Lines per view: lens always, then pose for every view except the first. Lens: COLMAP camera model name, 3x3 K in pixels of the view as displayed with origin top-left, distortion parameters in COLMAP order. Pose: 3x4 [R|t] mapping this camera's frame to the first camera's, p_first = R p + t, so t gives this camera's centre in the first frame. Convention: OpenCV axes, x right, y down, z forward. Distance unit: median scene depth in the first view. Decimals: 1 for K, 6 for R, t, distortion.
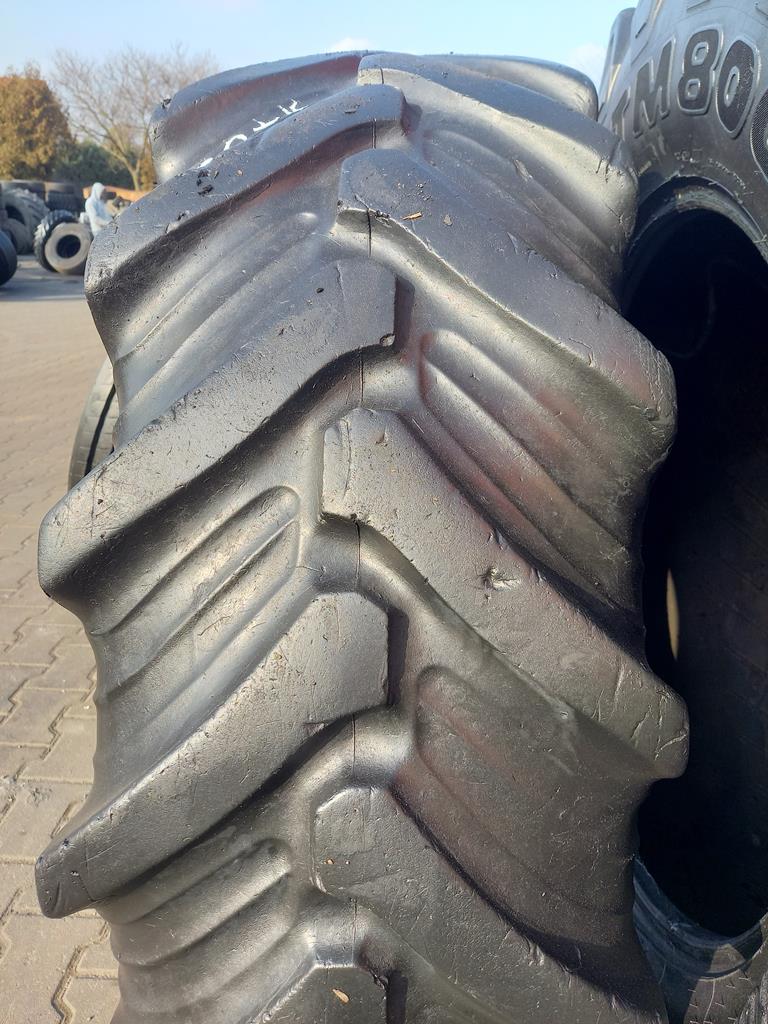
lens RADIAL K [[743.6, 0, 385.3], [0, 743.6, 511.5], [0, 0, 1]] dist [0.000576, -0.005110]
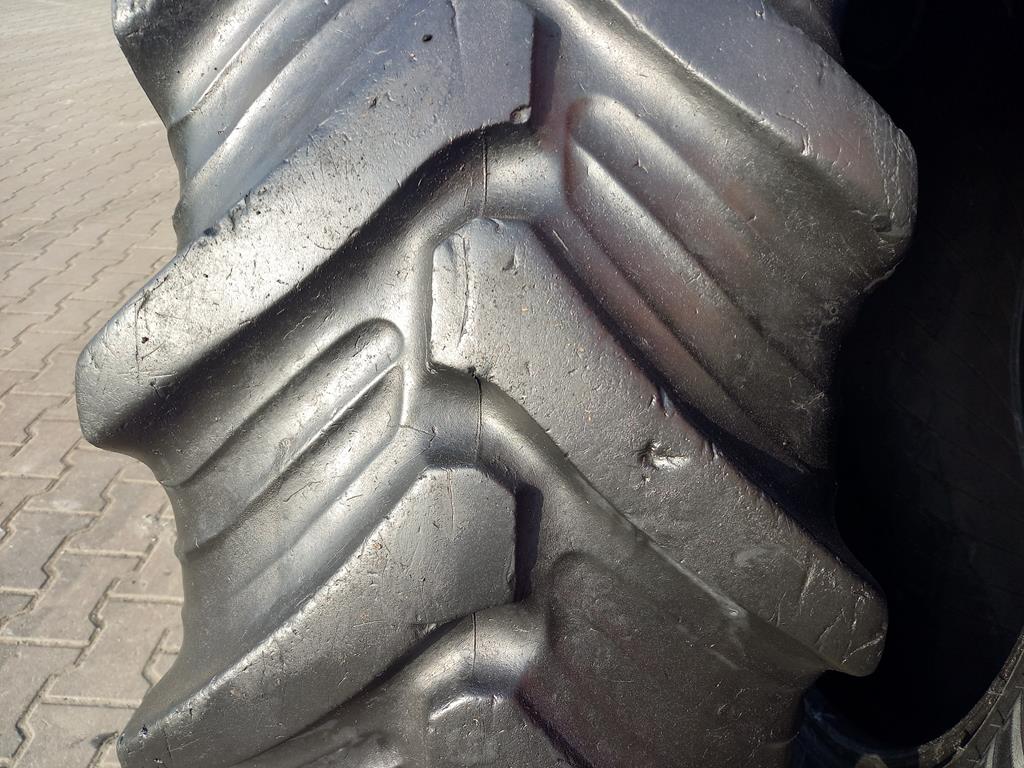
lens RADIAL K [[743.6, 0, 509.8], [0, 743.6, 385.2], [0, 0, 1]] dist [0.000576, -0.005110]
pose [[0.999501, 0.012615, -0.028942, 0.016914], [-0.005831, 0.974698, 0.223449, -0.140128], [0.031028, -0.223169, 0.974286, 0.247587]]
